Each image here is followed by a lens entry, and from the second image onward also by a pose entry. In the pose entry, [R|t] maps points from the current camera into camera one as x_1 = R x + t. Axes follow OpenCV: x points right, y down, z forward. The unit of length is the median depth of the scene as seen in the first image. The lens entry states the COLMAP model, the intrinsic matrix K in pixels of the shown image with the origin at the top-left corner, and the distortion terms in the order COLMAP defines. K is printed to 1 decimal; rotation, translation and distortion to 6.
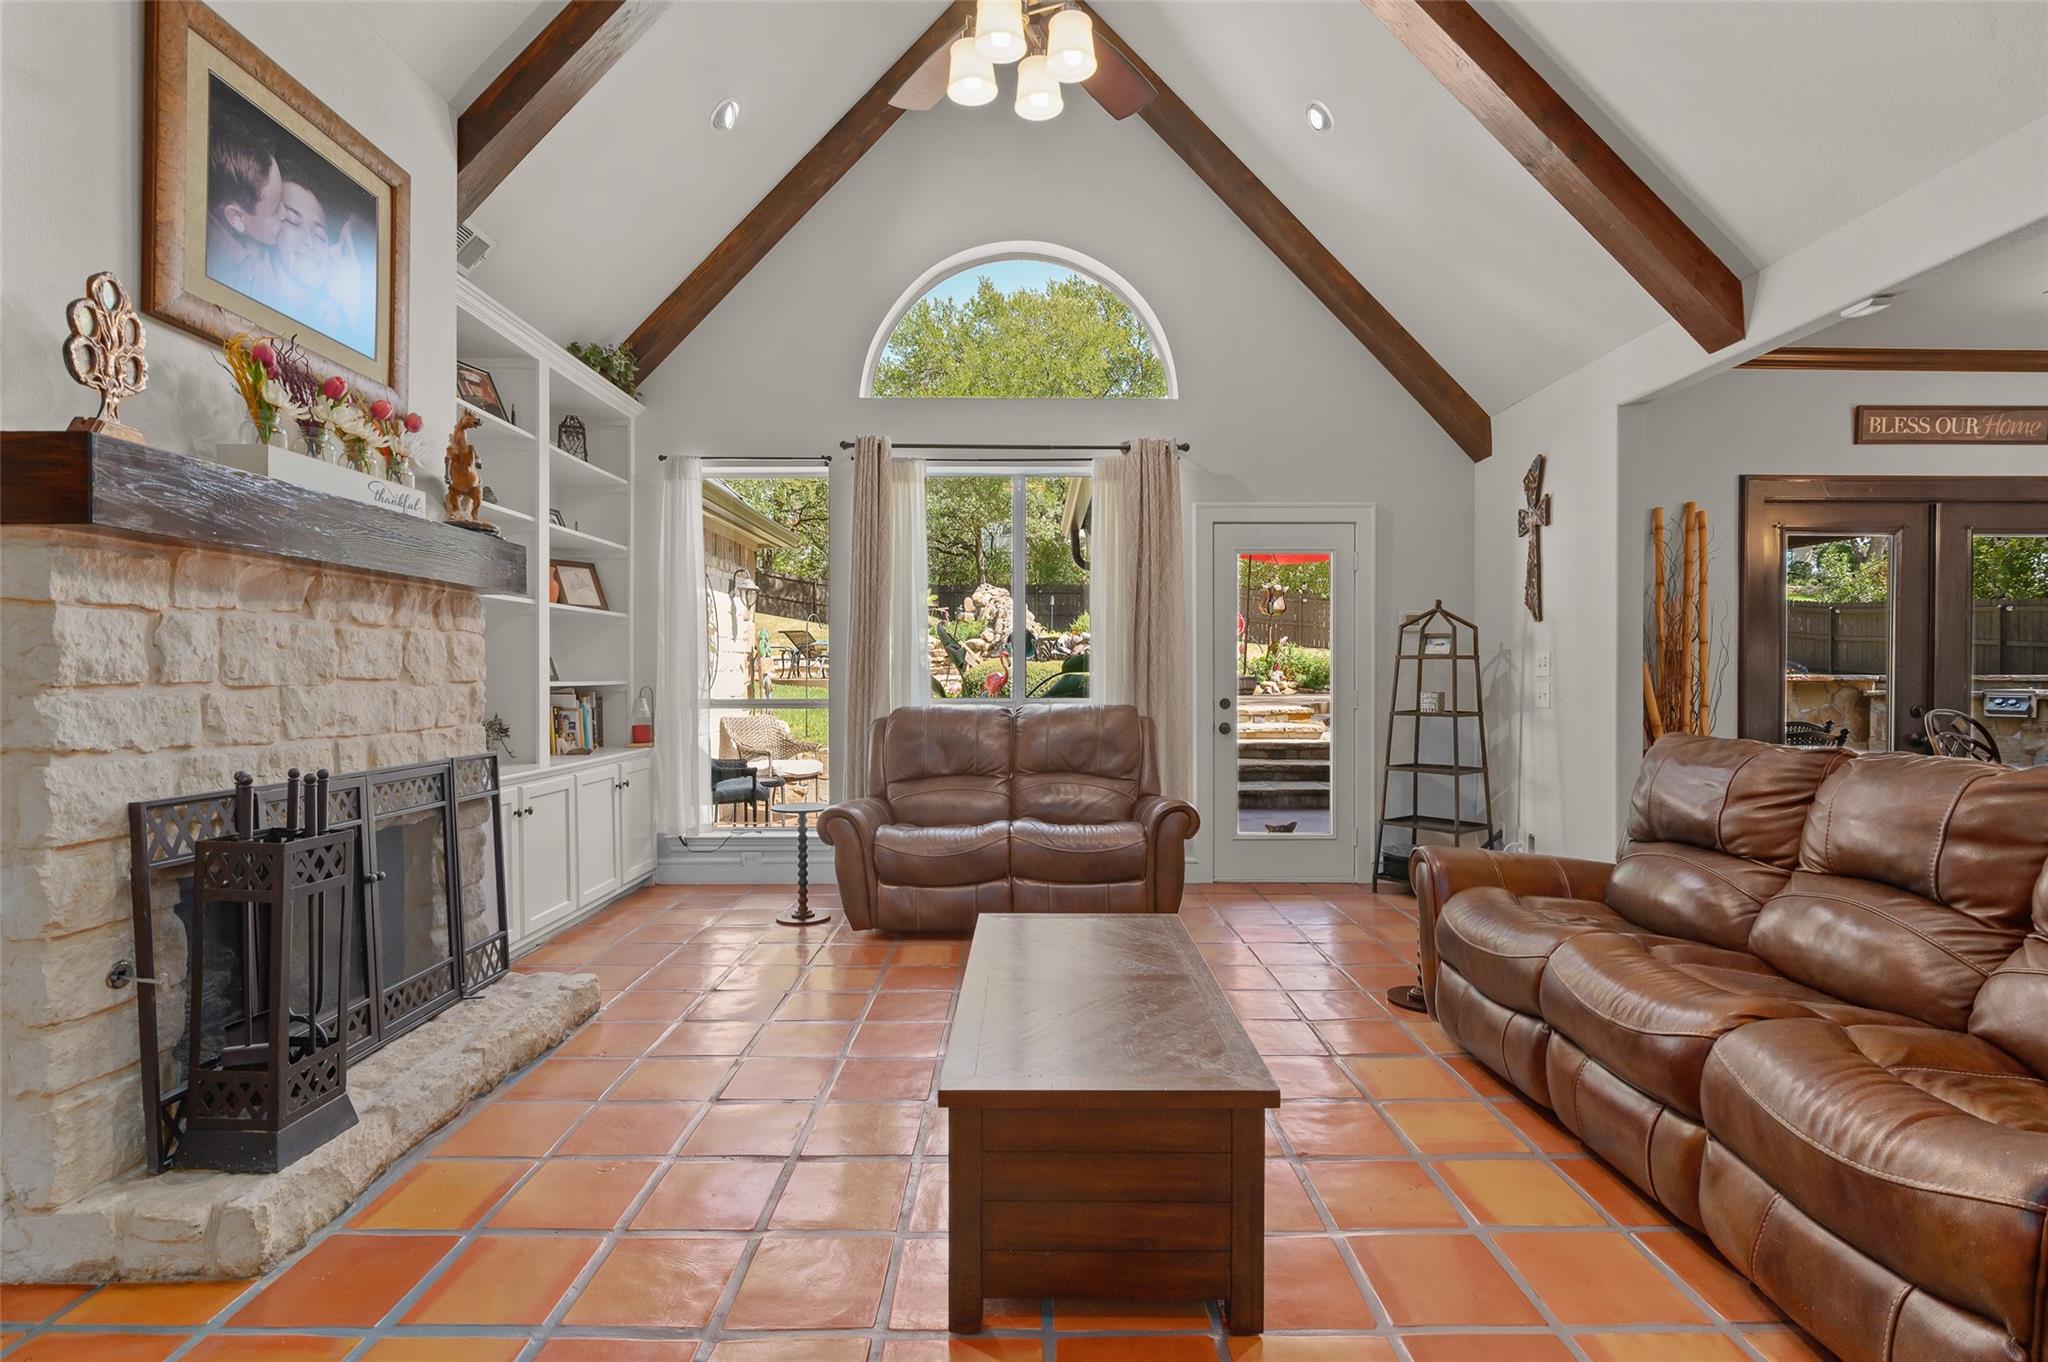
lens RADIAL K [[953.3, 0, 1019.8], [0, 953.3, 678.1], [0, 0, 1]] dist [-0.001700, 0.000324]
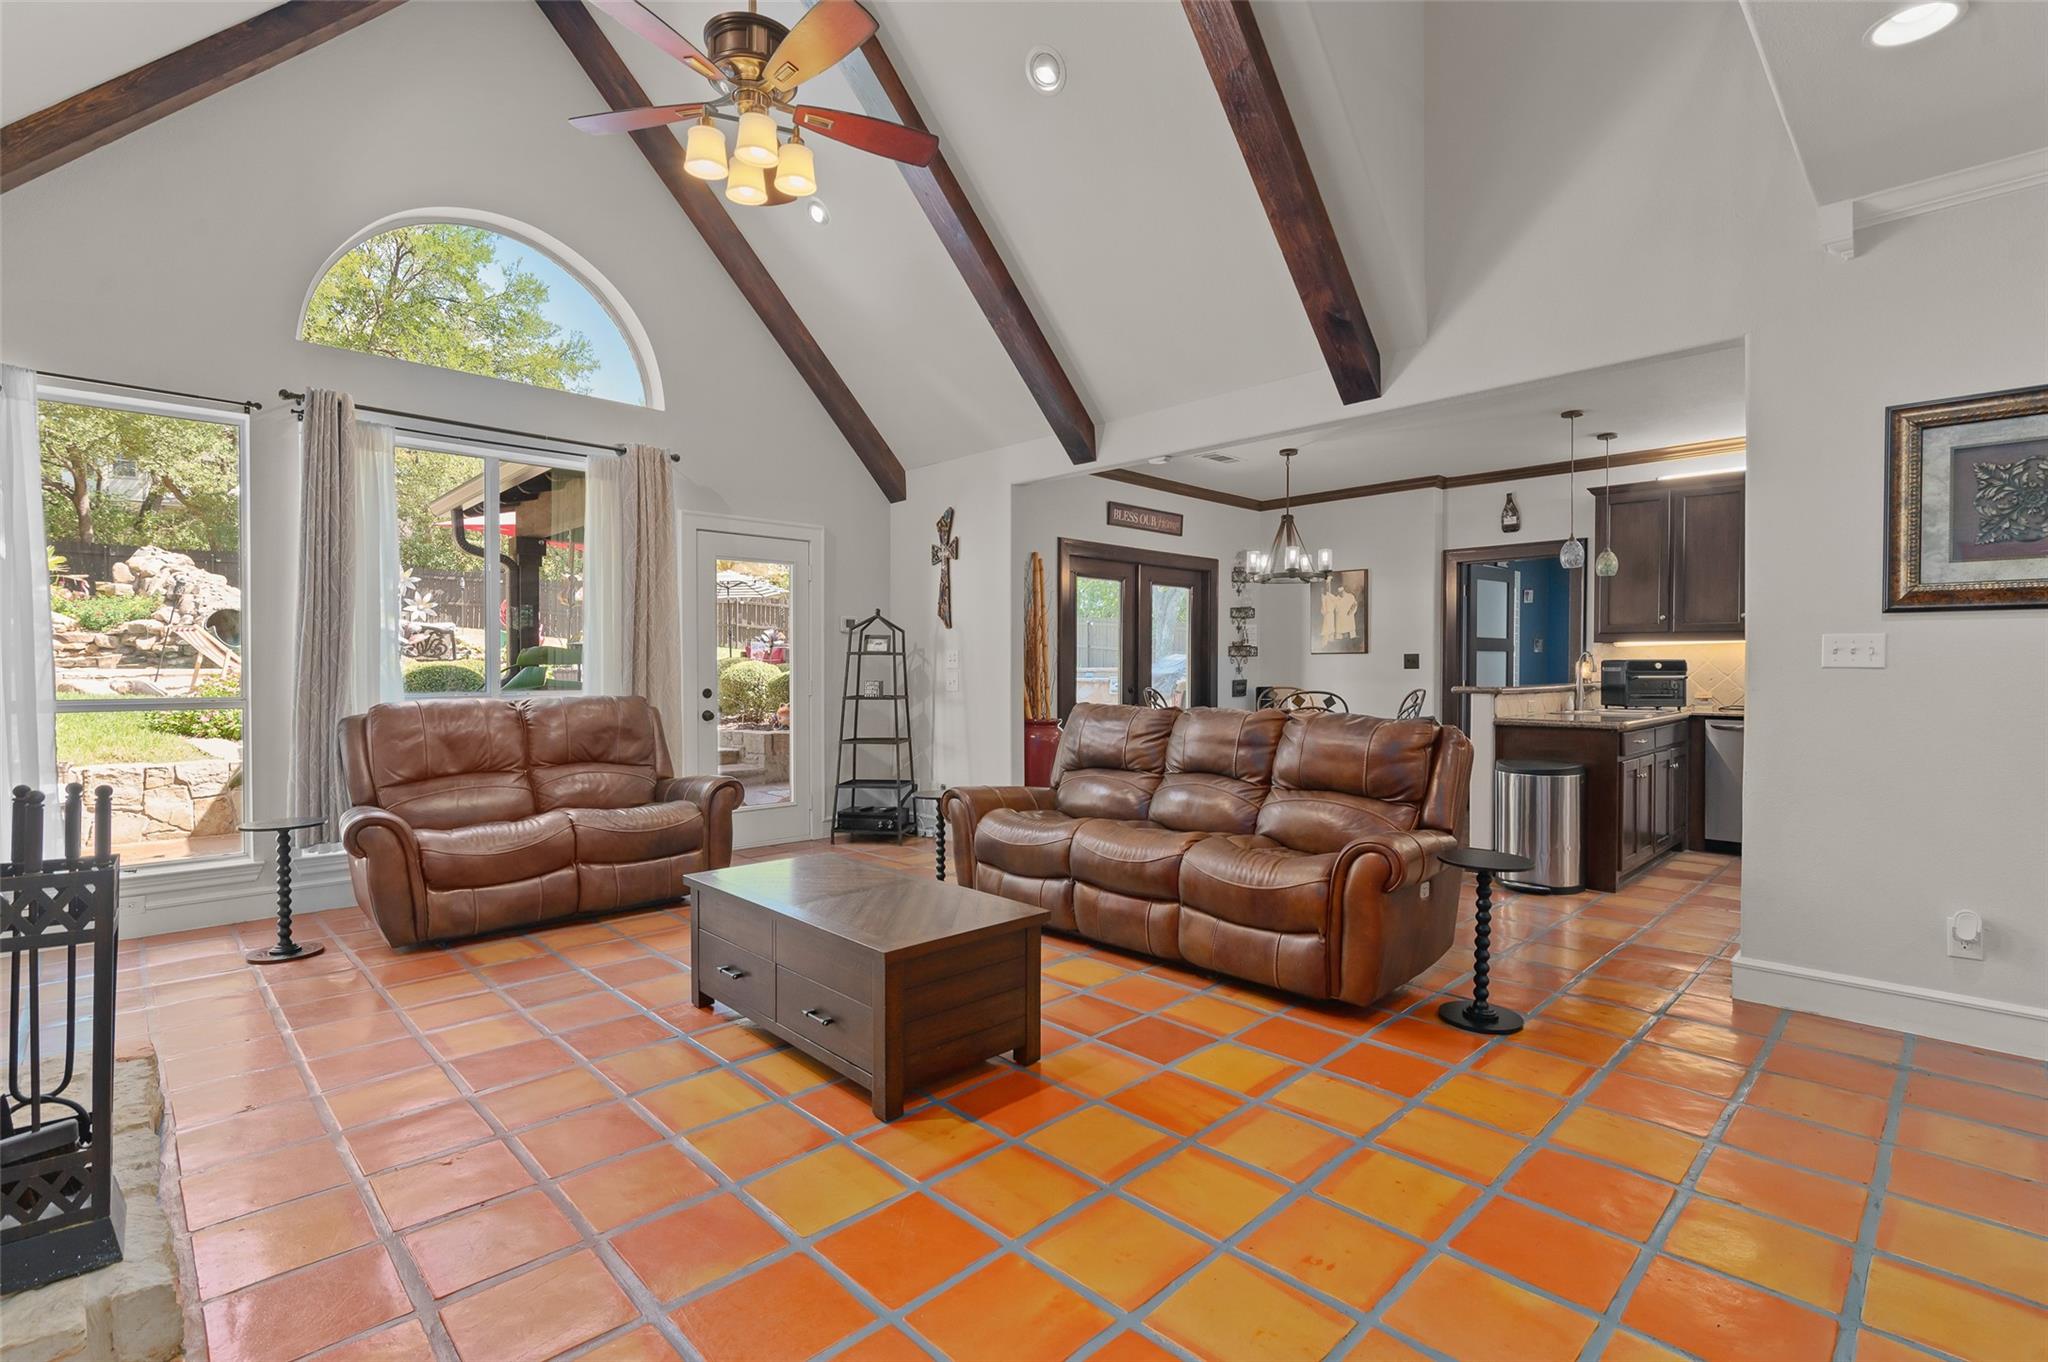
lens RADIAL K [[953.3, 0, 1025.8], [0, 953.3, 676.1], [0, 0, 1]] dist [-0.001700, 0.000324]
pose [[0.718206, -0.007184, 0.695793, -0.331716], [0.003383, 0.999971, 0.006833, 0.000682], [-0.695822, -0.002554, 0.718210, -0.065754]]
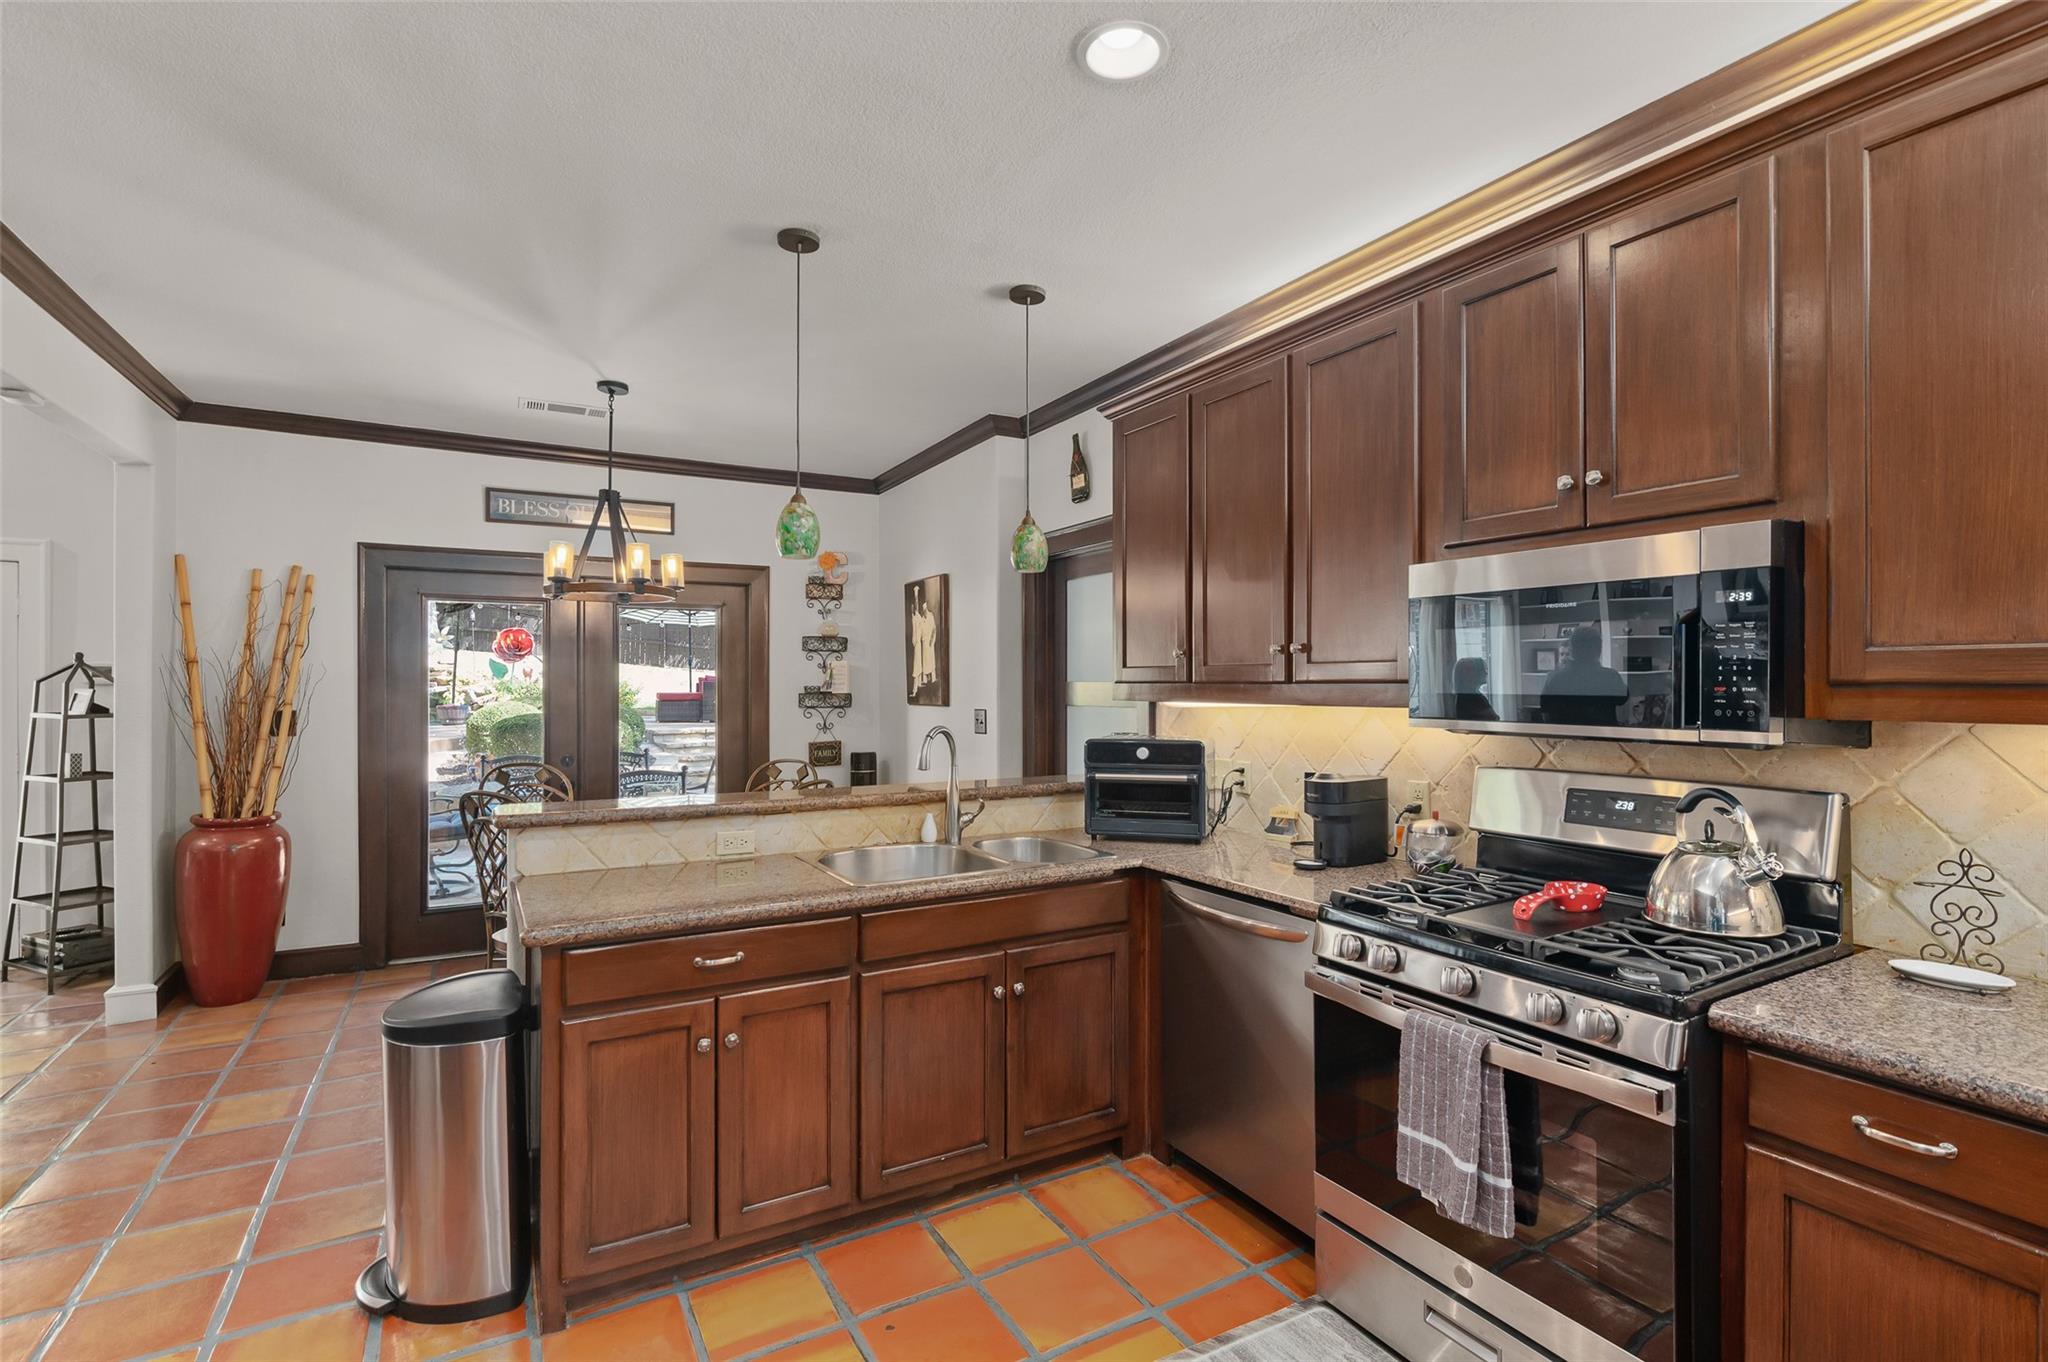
lens RADIAL K [[953.3, 0, 1023.9], [0, 953.3, 687.0], [0, 0, 1]] dist [-0.001700, 0.000324]
pose [[0.875147, -0.002495, 0.483850, 0.832082], [0.004131, 0.999989, -0.002316, -0.045051], [-0.483839, 0.004026, 0.875148, -0.253519]]
